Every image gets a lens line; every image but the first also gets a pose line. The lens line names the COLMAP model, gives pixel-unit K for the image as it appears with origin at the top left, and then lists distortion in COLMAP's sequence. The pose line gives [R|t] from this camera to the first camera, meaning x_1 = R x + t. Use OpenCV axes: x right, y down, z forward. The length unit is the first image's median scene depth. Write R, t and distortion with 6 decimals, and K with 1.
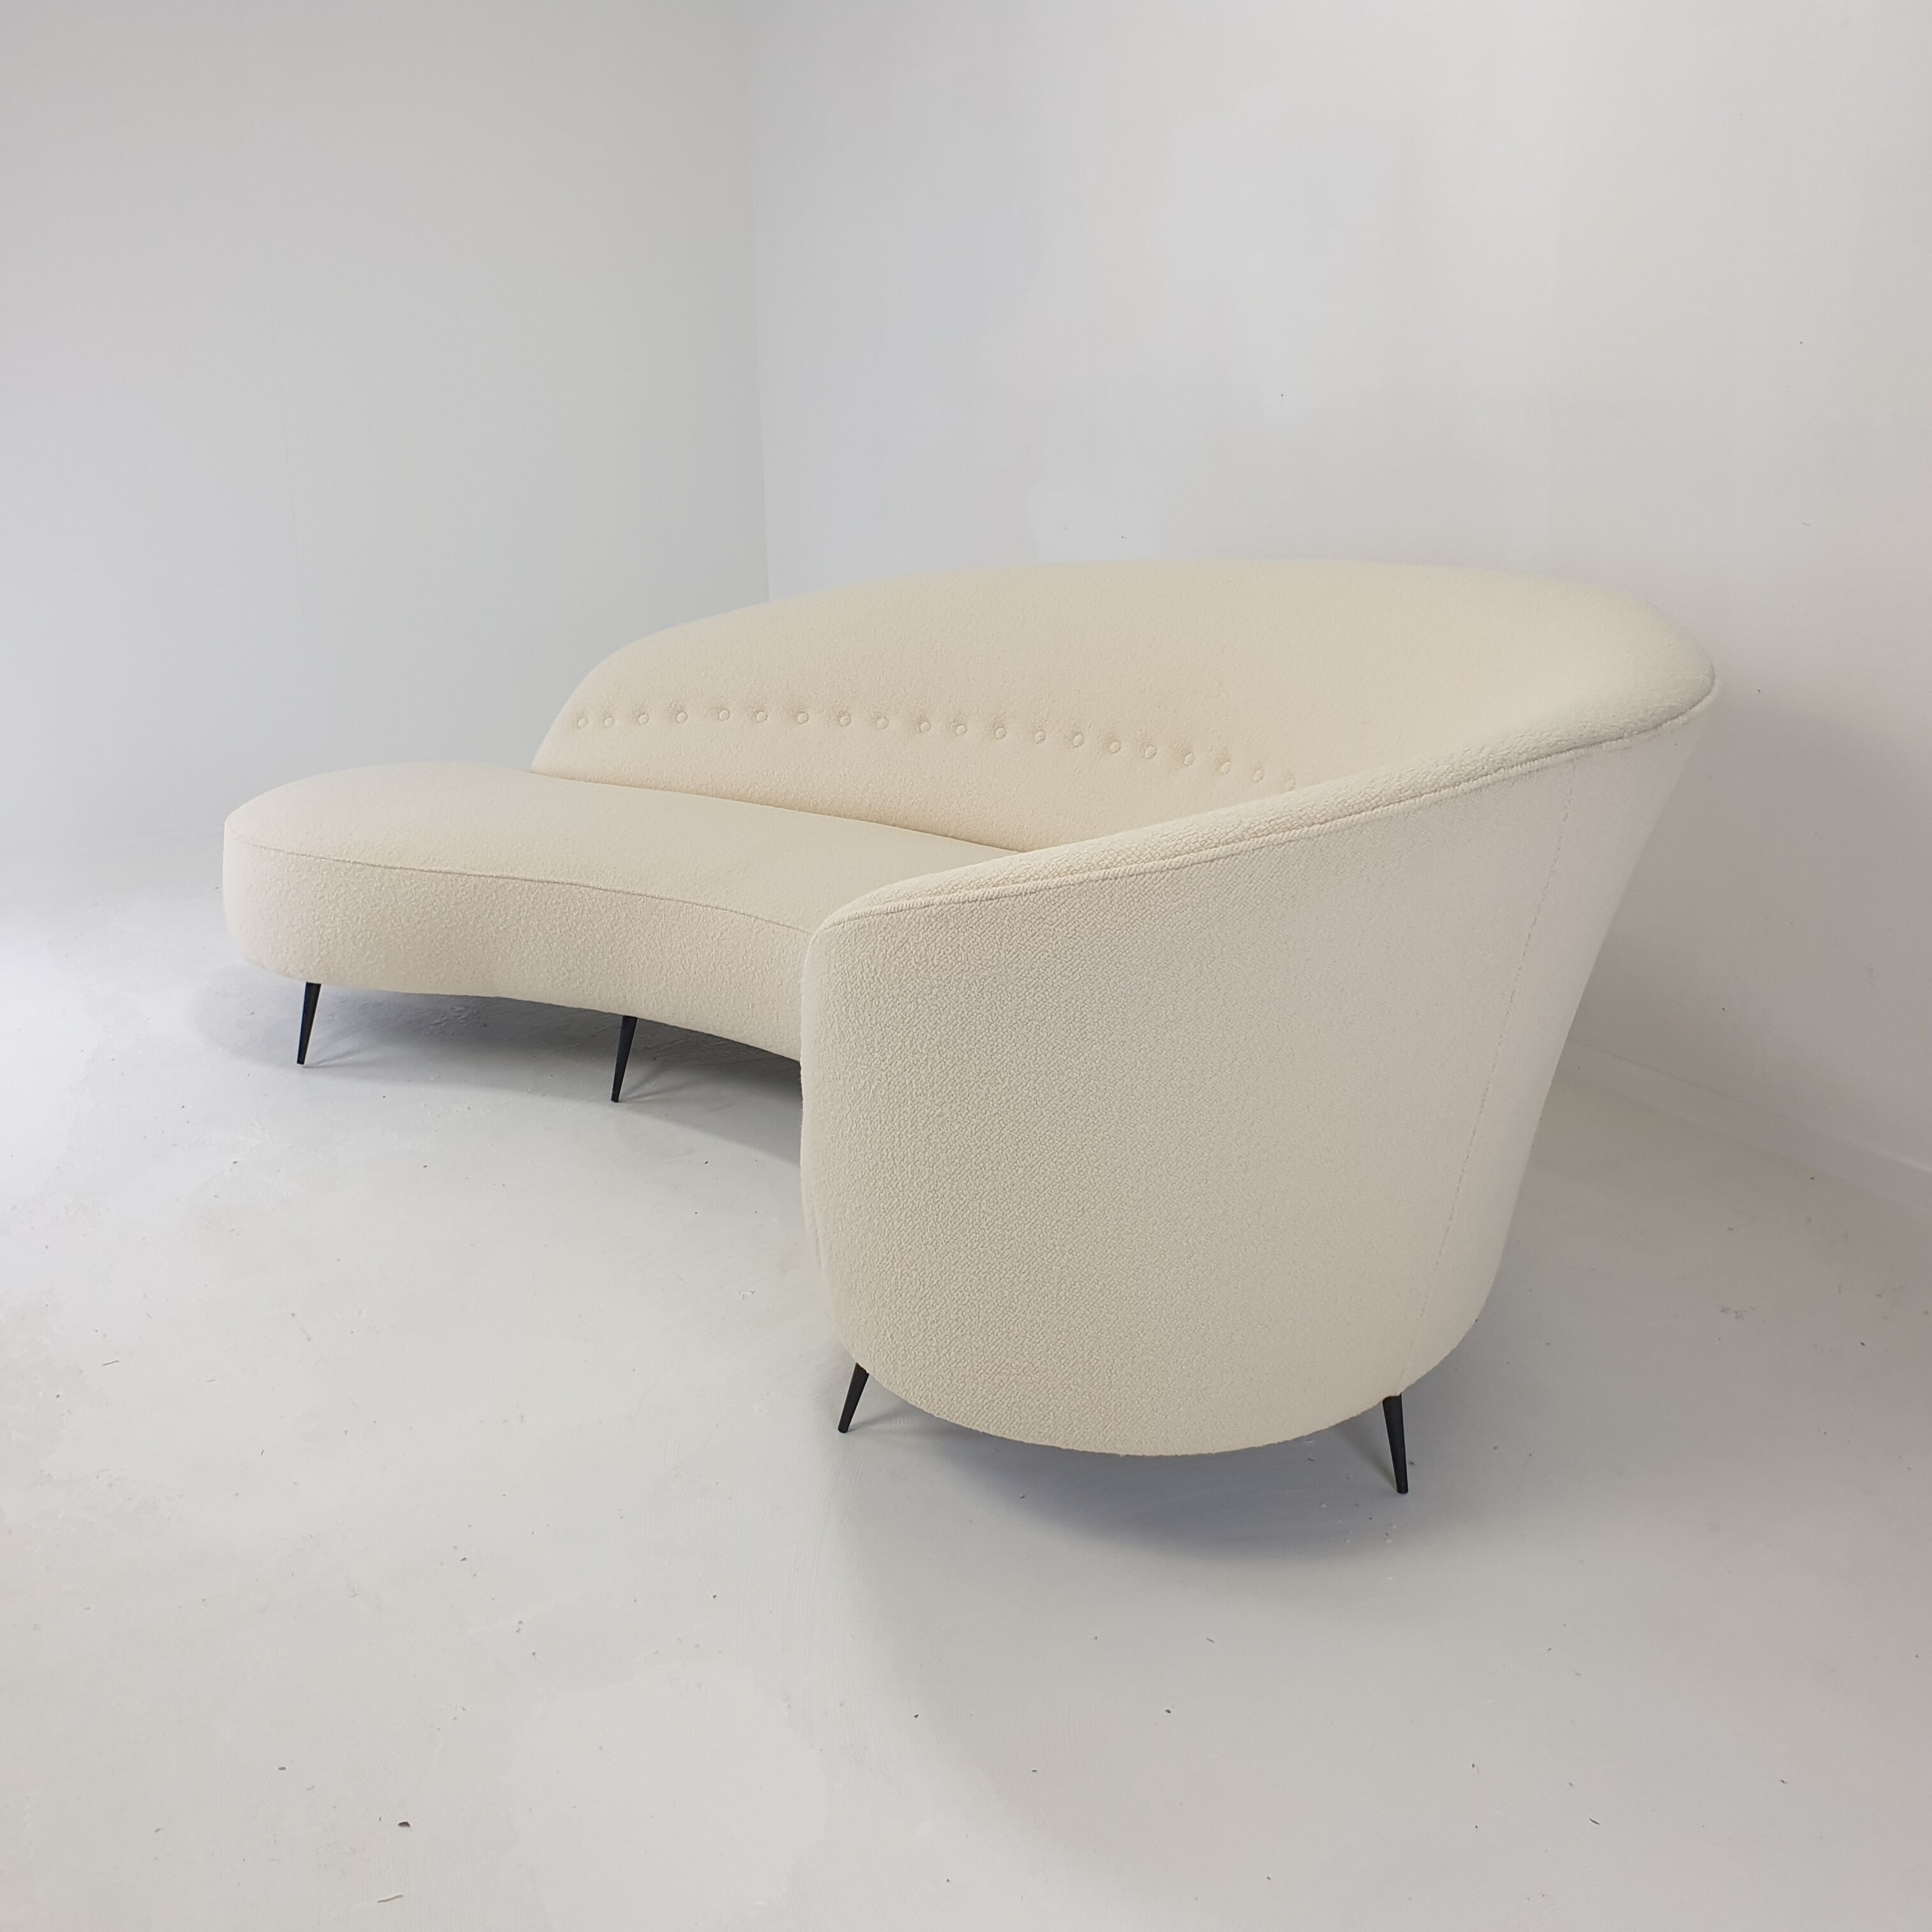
lens RADIAL K [[1978.5, 0, 971.4], [0, 1978.5, 951.5], [0, 0, 1]] dist [0.258731, -0.937580]
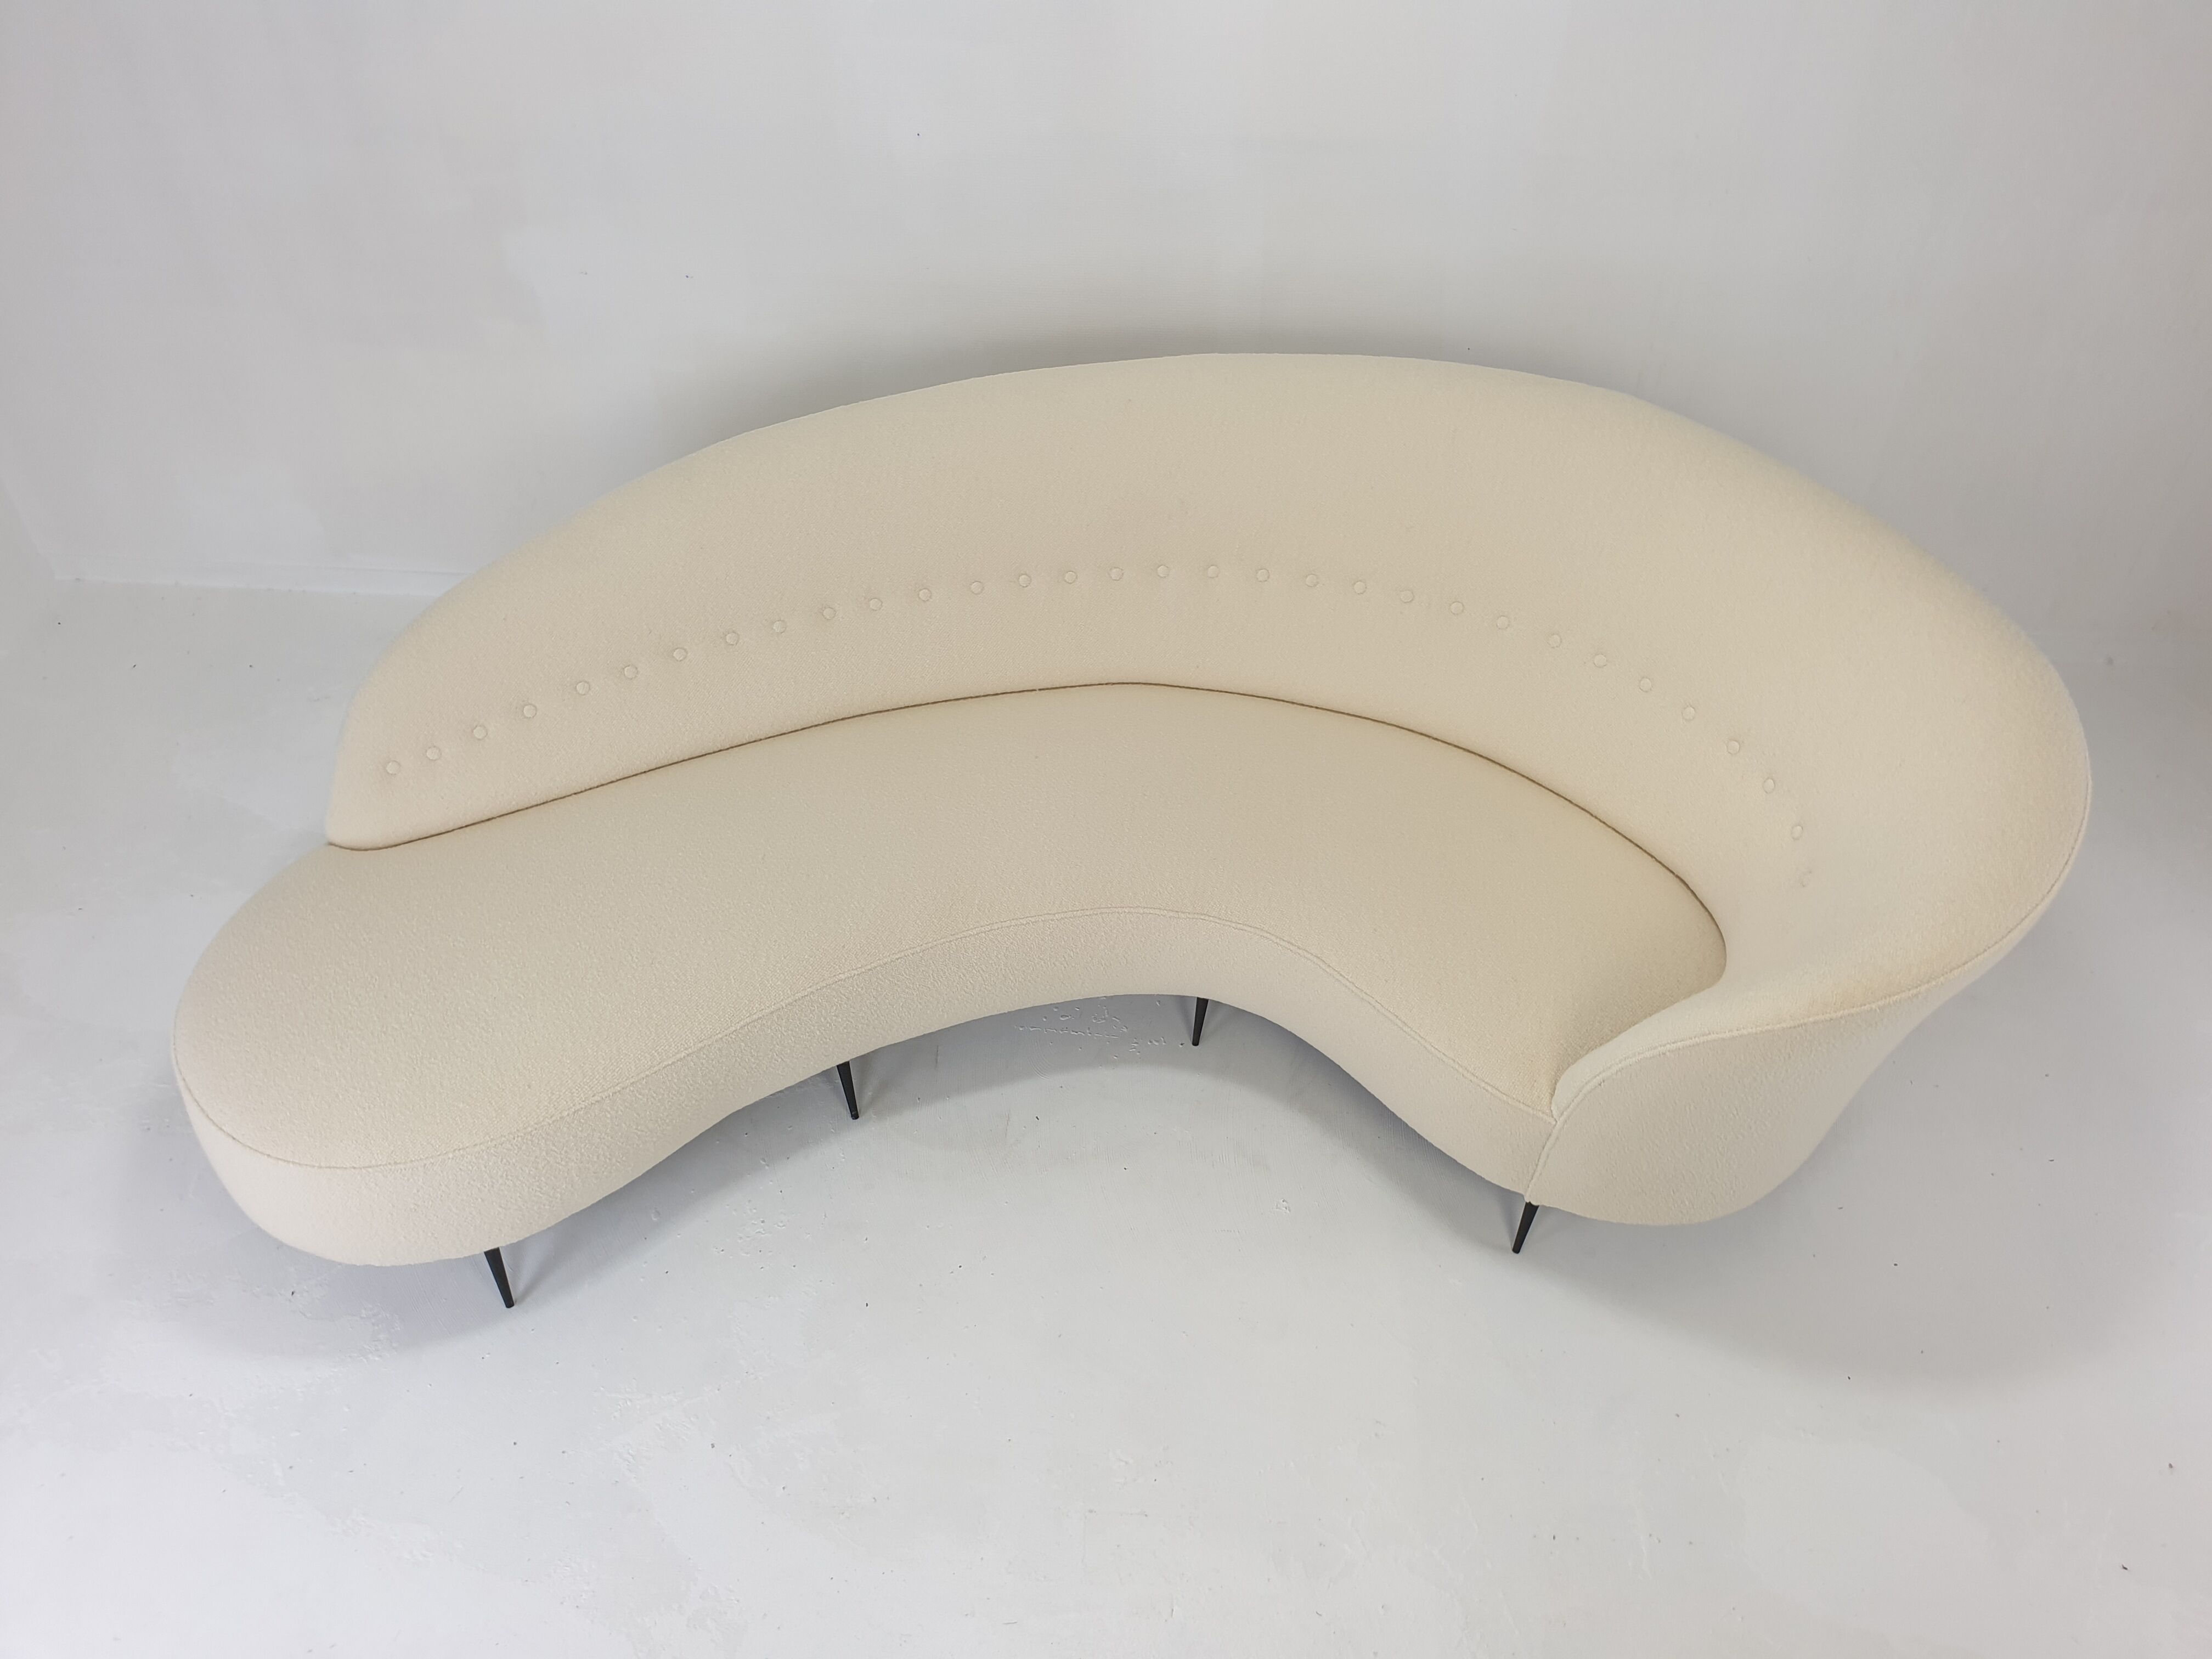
lens RADIAL K [[1698.2, 0, 1109.7], [0, 1698.2, 804.2], [0, 0, 1]] dist [0.001466, 0.001070]
pose [[0.588296, -0.539709, 0.602181, -0.546893], [0.229090, 0.825406, 0.515968, -0.480575], [-0.775516, -0.165588, 0.609225, 0.414240]]
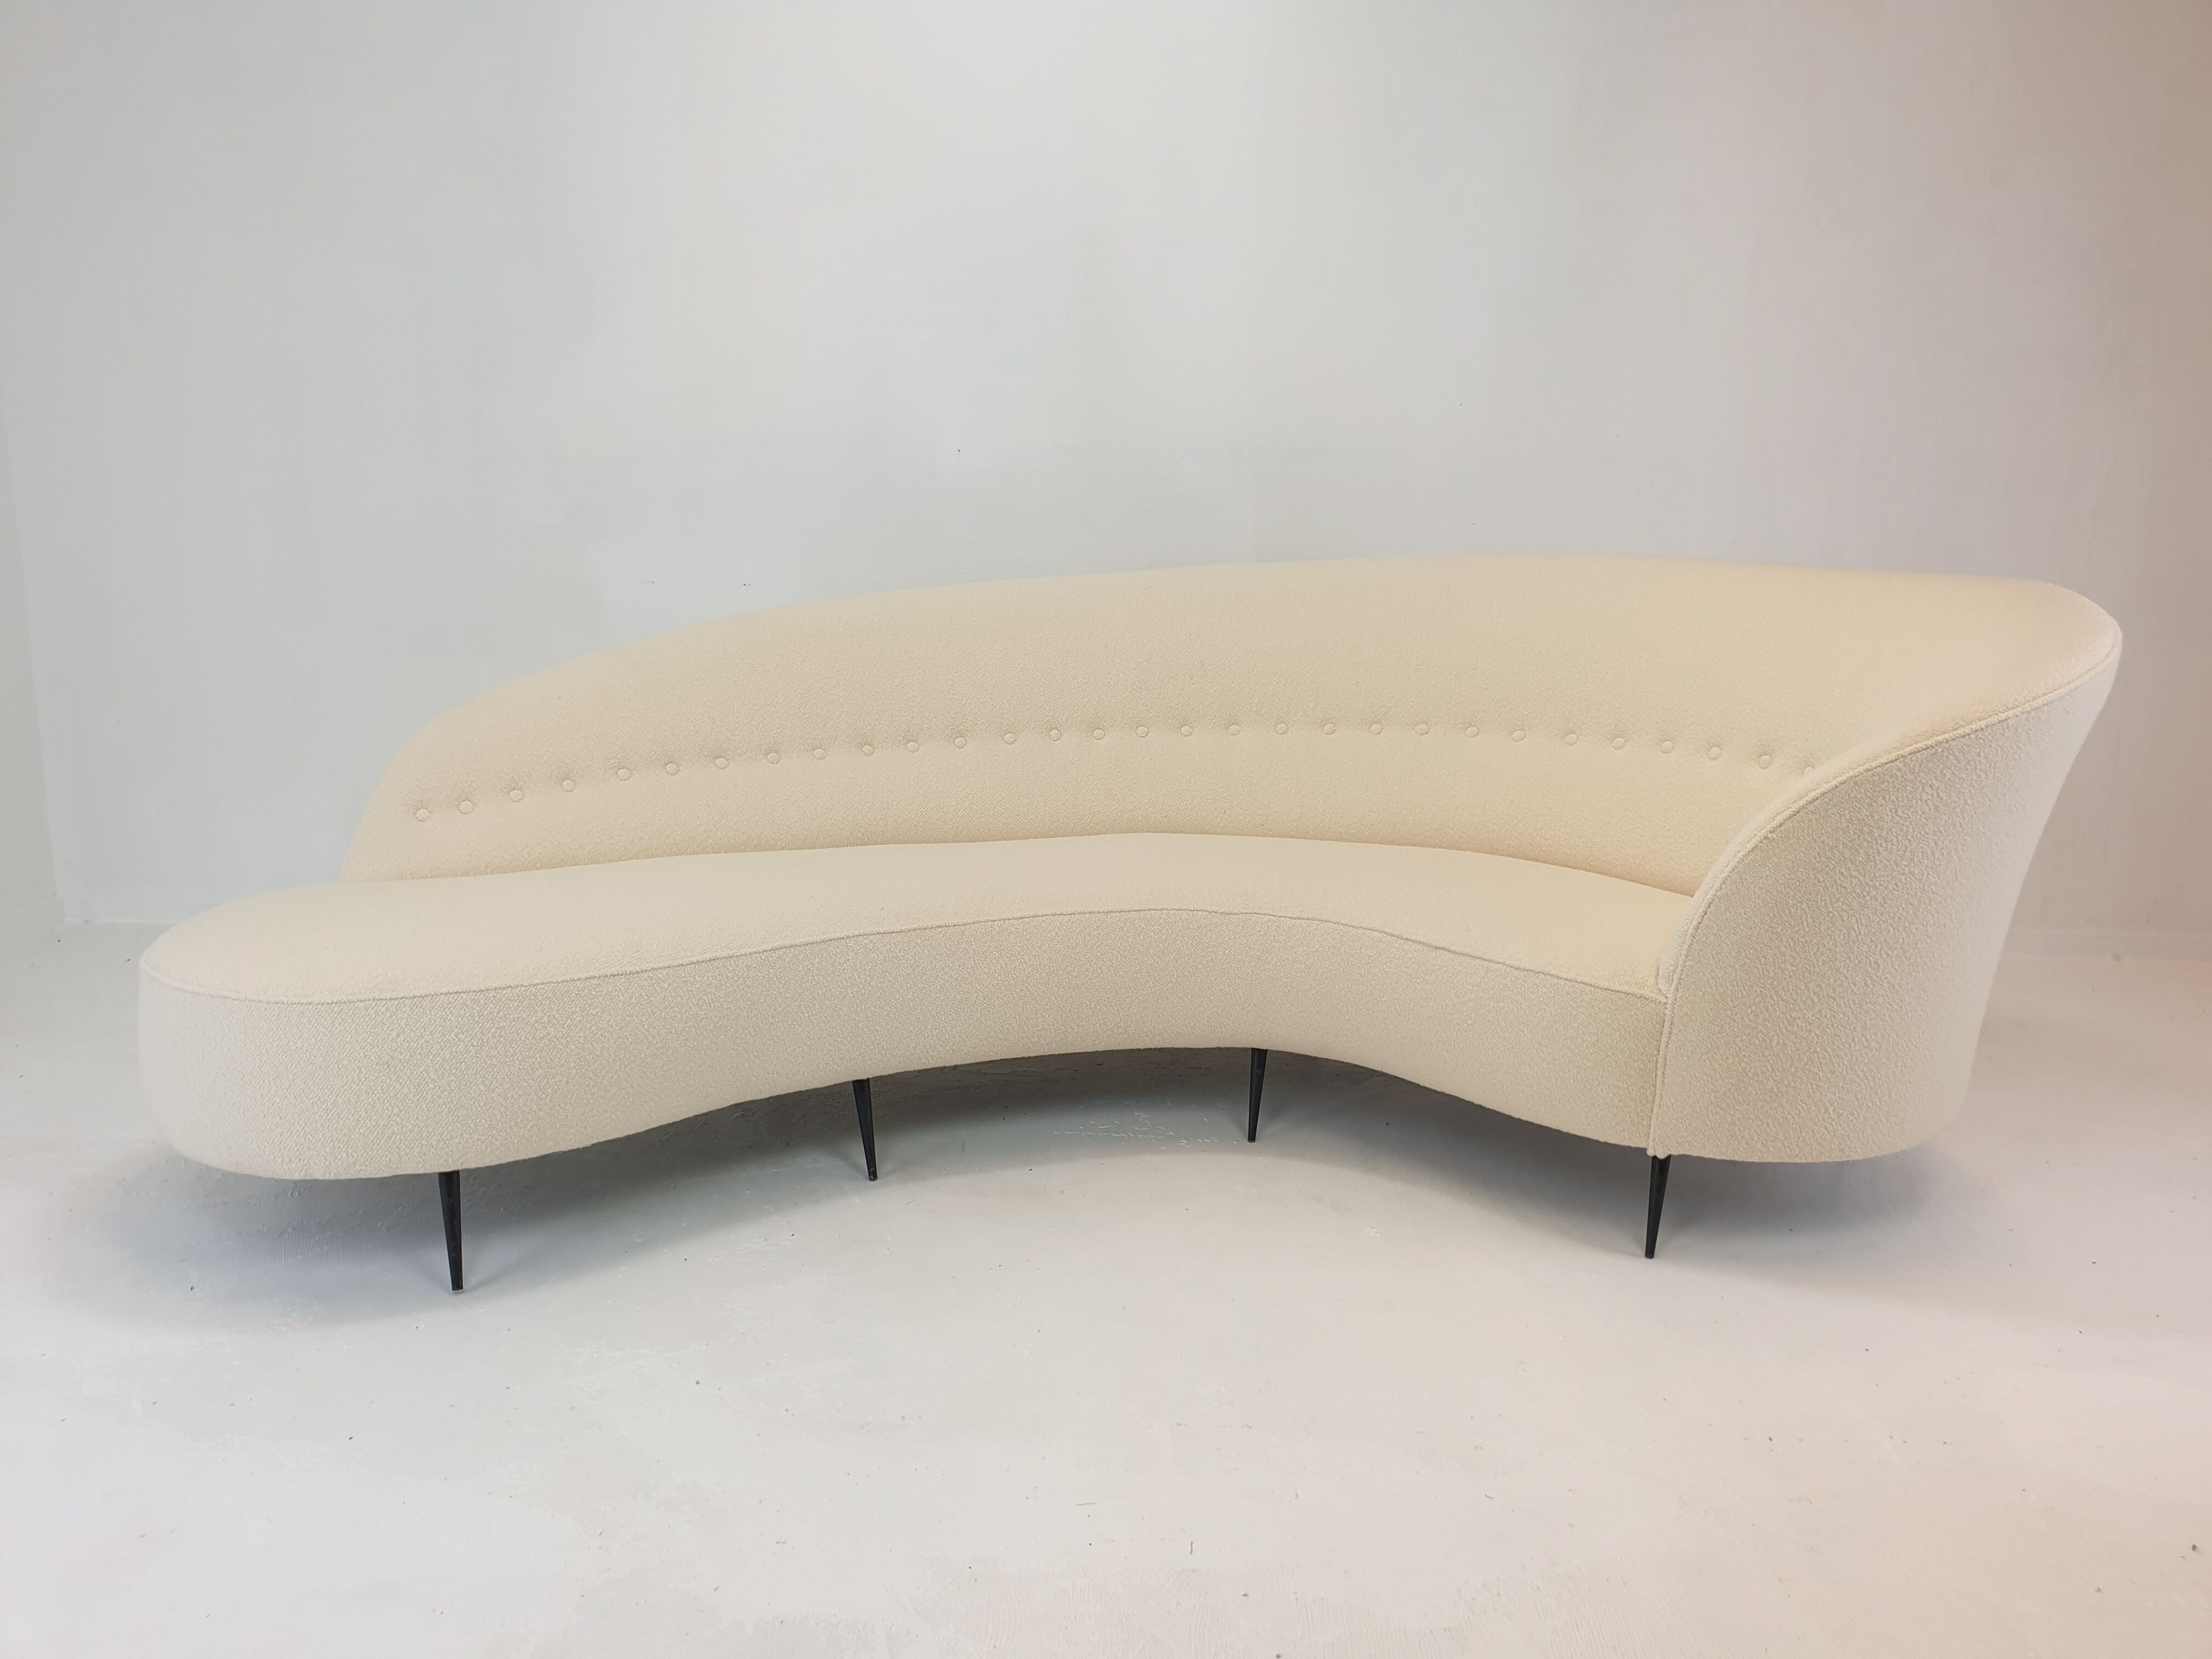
lens RADIAL K [[1695.7, 0, 1102.2], [0, 1695.7, 820.2], [0, 0, 1]] dist [0.005809, -0.001488]
pose [[0.563637, -0.141121, 0.813879, -0.728531], [0.237371, 0.971411, 0.004050, -0.059893], [-0.791182, 0.190908, 0.581021, 0.464150]]
